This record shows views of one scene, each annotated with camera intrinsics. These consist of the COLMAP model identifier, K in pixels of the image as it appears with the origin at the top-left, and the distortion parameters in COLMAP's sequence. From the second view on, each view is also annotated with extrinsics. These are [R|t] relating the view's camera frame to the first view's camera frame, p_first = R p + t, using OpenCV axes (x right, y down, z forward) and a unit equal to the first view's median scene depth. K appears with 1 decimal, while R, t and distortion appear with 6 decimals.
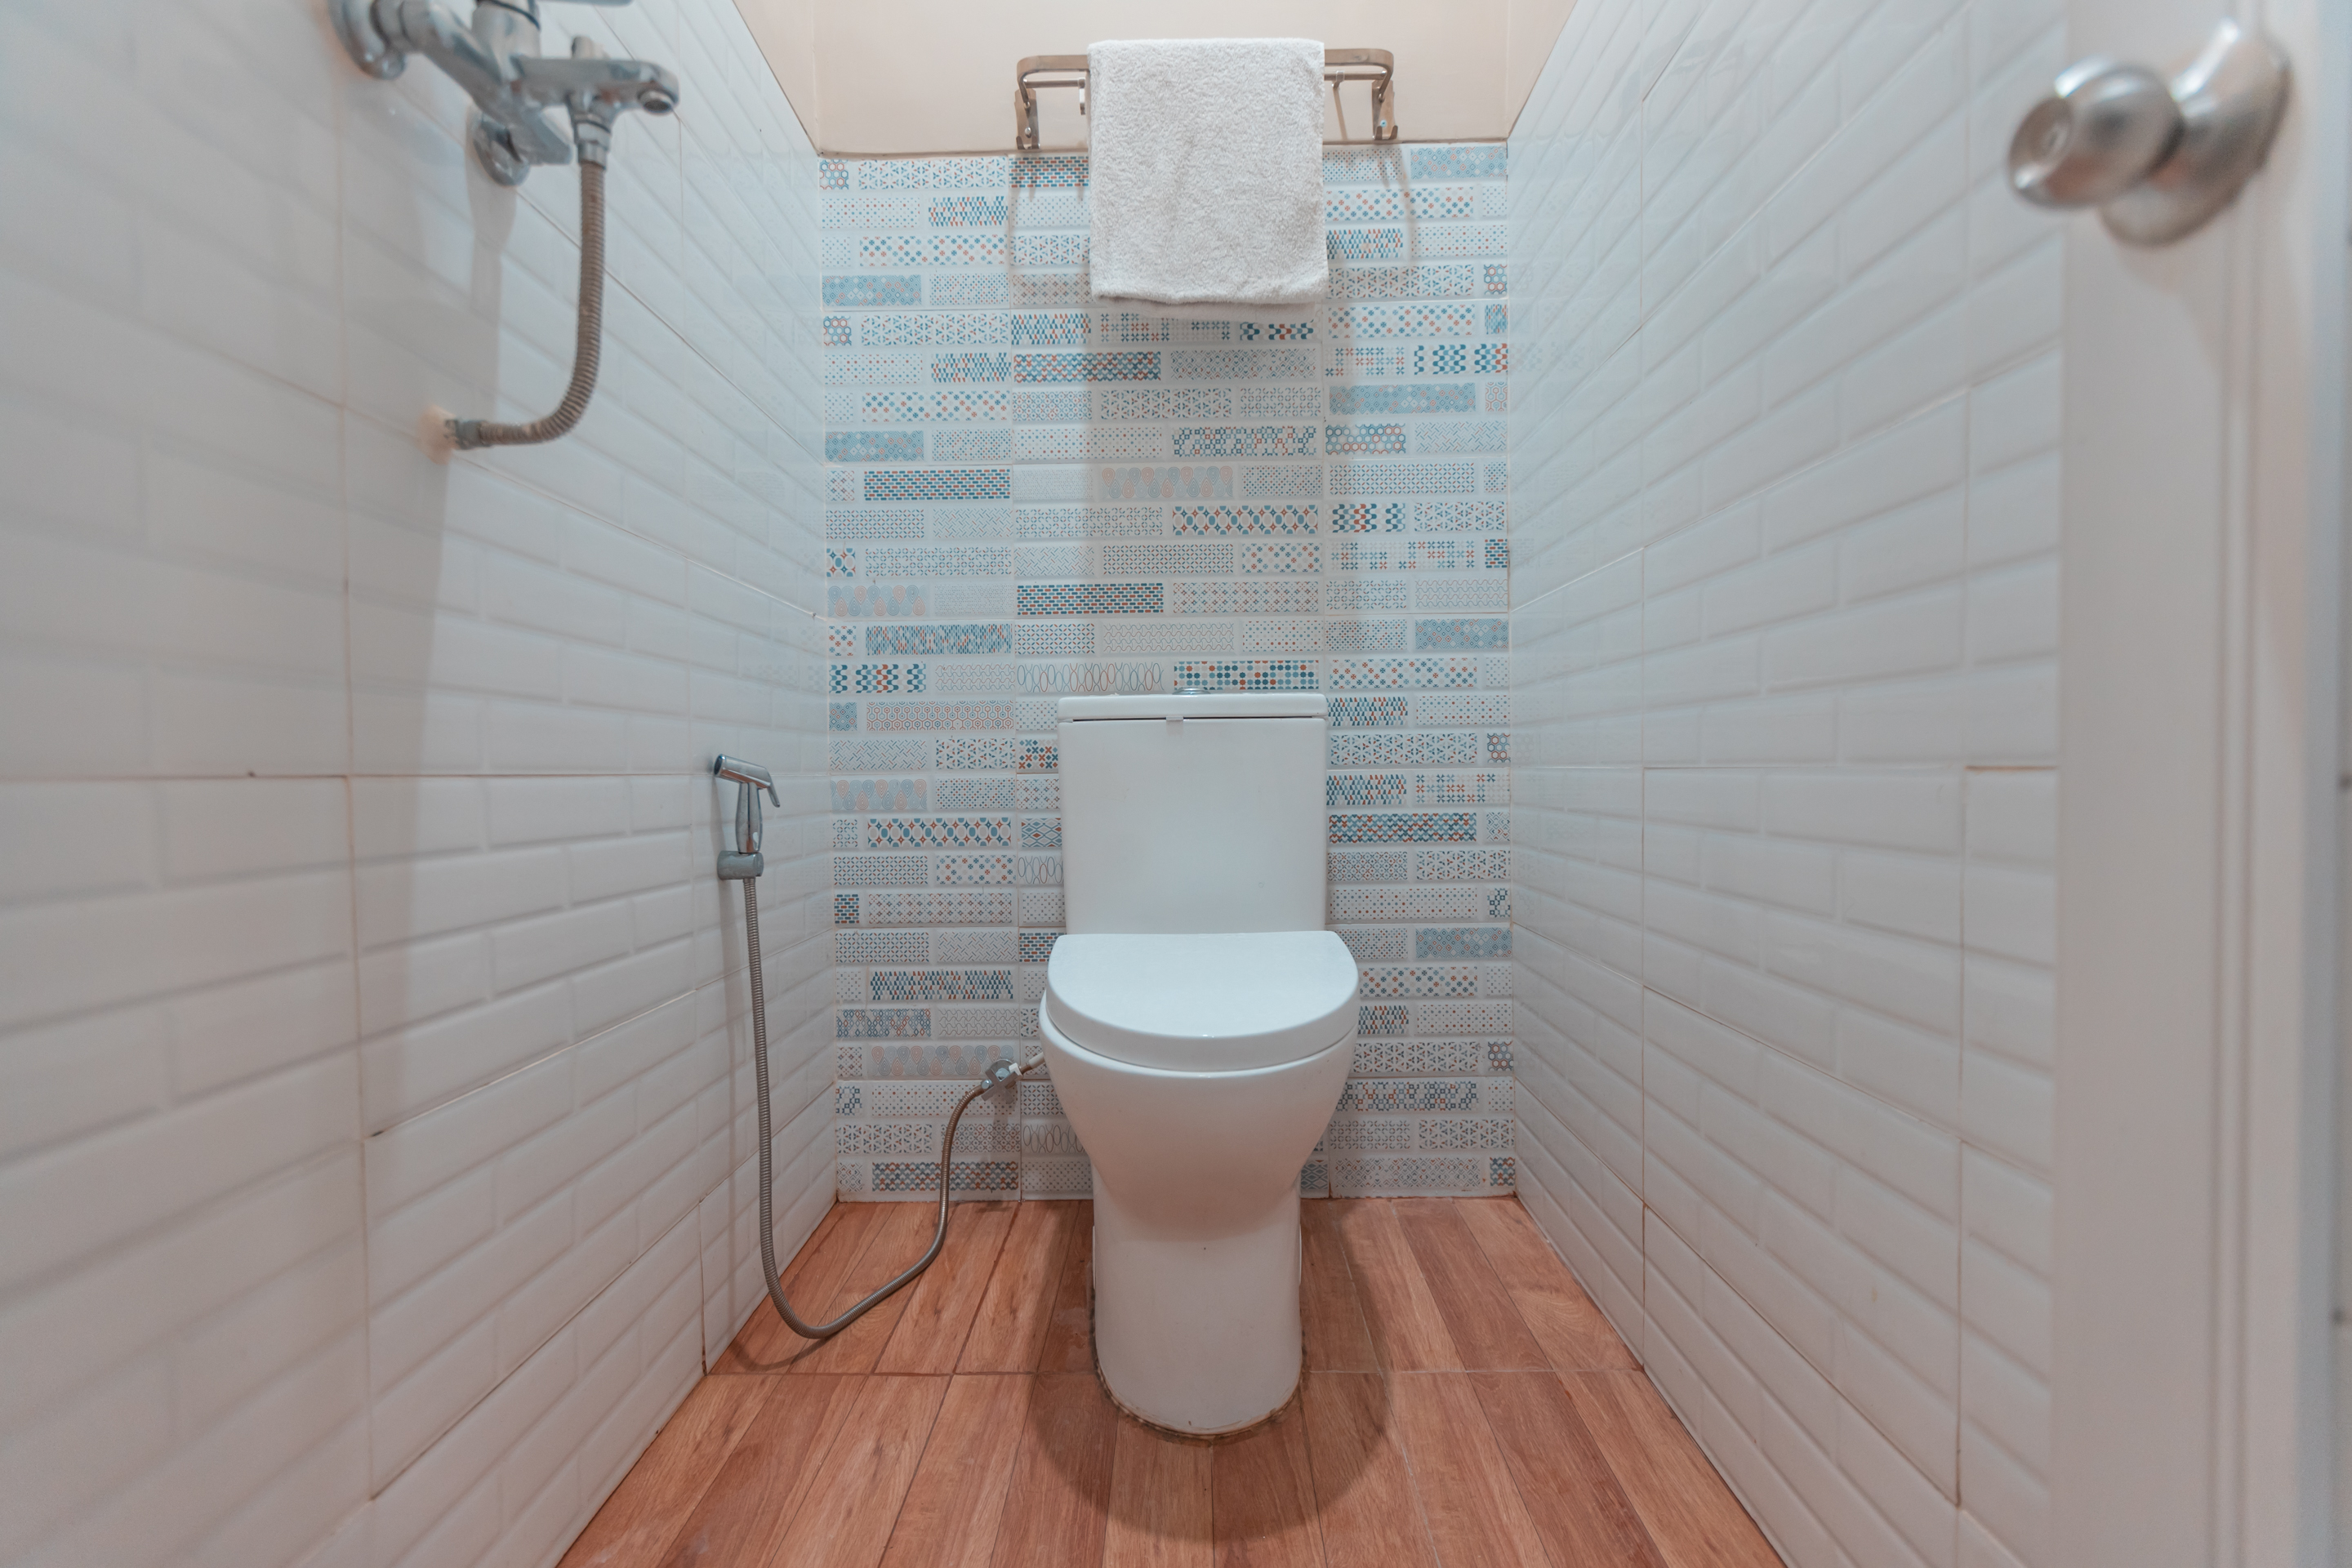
lens RADIAL K [[1053.2, 0, 1176.0], [0, 1053.2, 776.5], [0, 0, 1]] dist [0.001236, 0.001235]
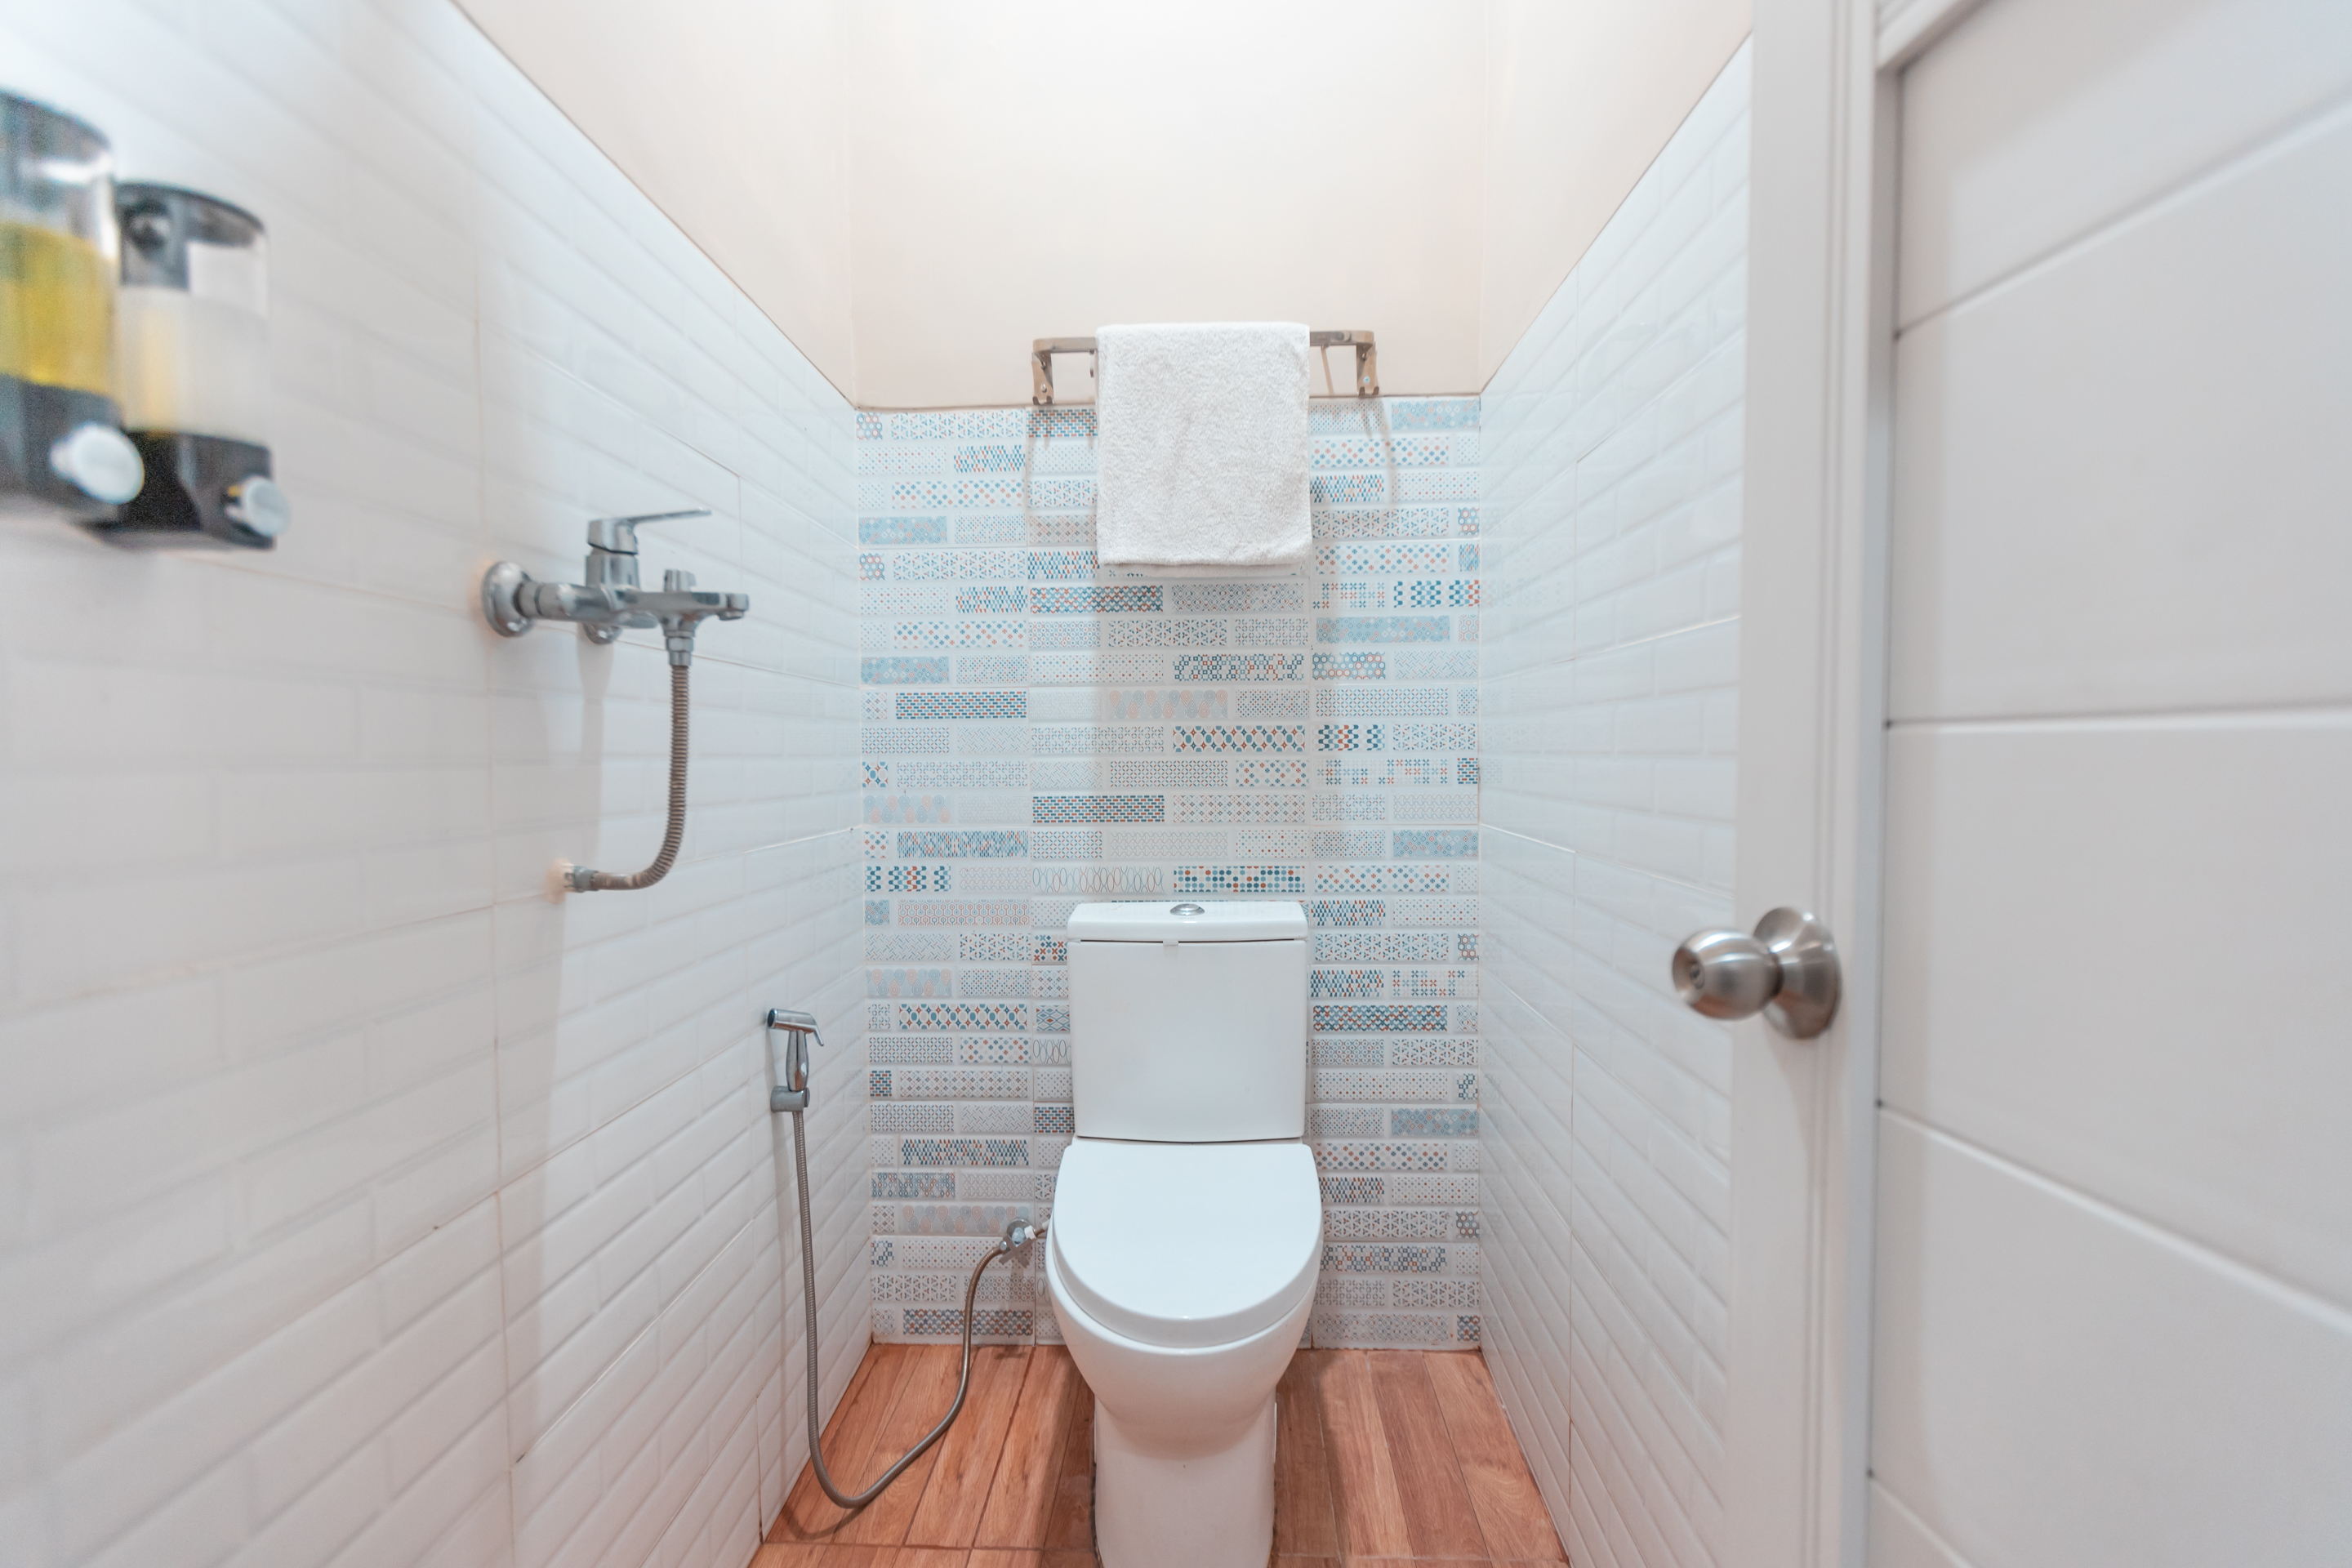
lens RADIAL K [[1053.2, 0, 1175.4], [0, 1053.2, 778.6], [0, 0, 1]] dist [0.001236, 0.001235]
pose [[0.999612, 0.004833, -0.027428, 0.029873], [-0.004353, 0.999836, 0.017551, -0.221326], [0.027508, -0.017425, 0.999470, -0.105216]]
